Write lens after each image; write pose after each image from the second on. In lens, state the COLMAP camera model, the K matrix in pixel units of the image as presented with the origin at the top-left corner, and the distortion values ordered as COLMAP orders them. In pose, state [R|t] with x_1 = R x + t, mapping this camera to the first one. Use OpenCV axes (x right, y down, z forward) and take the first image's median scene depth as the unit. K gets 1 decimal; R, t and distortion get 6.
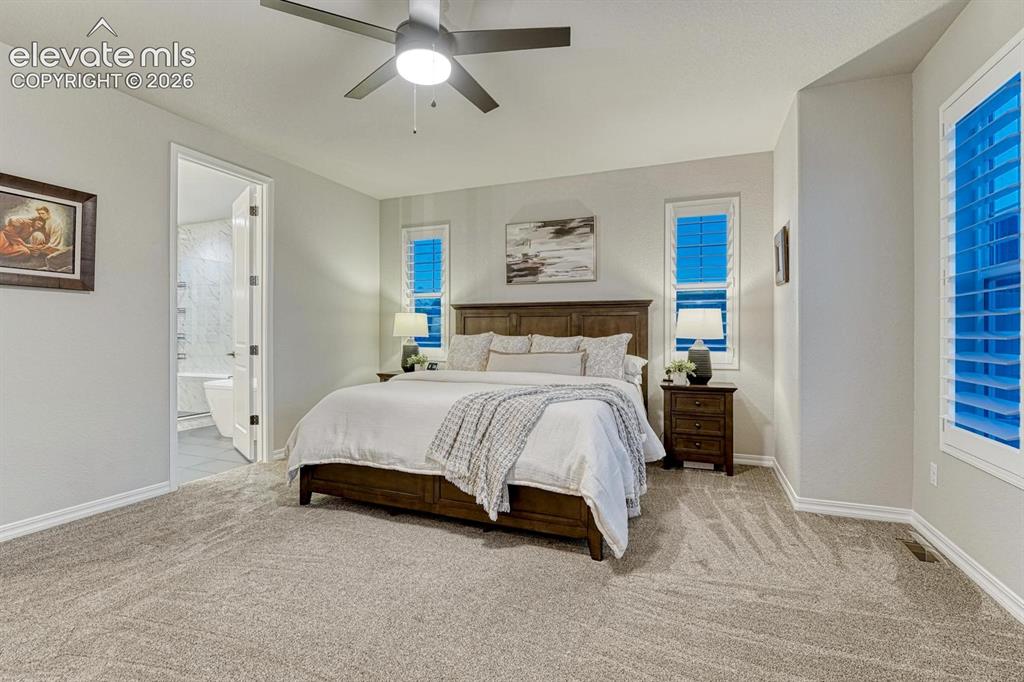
lens RADIAL K [[472.9, 0, 512.0], [0, 472.9, 331.5], [0, 0, 1]] dist [-0.000490, -0.000249]
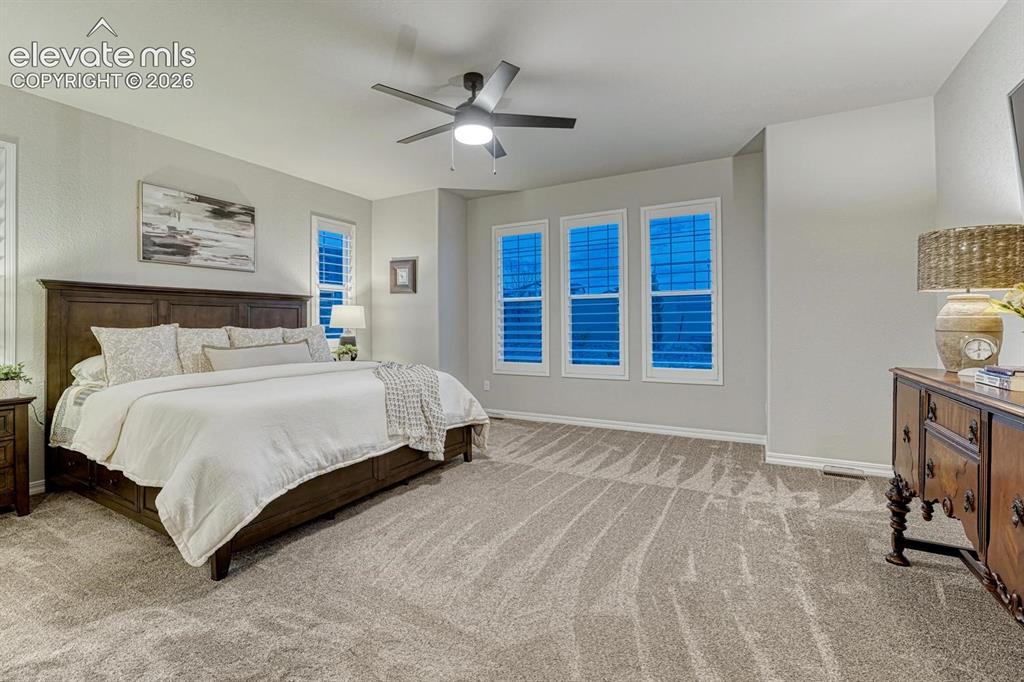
lens RADIAL K [[440.9, 0, 520.2], [0, 440.9, 324.1], [0, 0, 1]] dist [-0.008357, -0.000437]
pose [[0.107624, -0.002042, 0.994190, -0.846510], [0.003728, 0.999992, 0.001650, 0.003659], [-0.994185, 0.003529, 0.107631, 0.424505]]
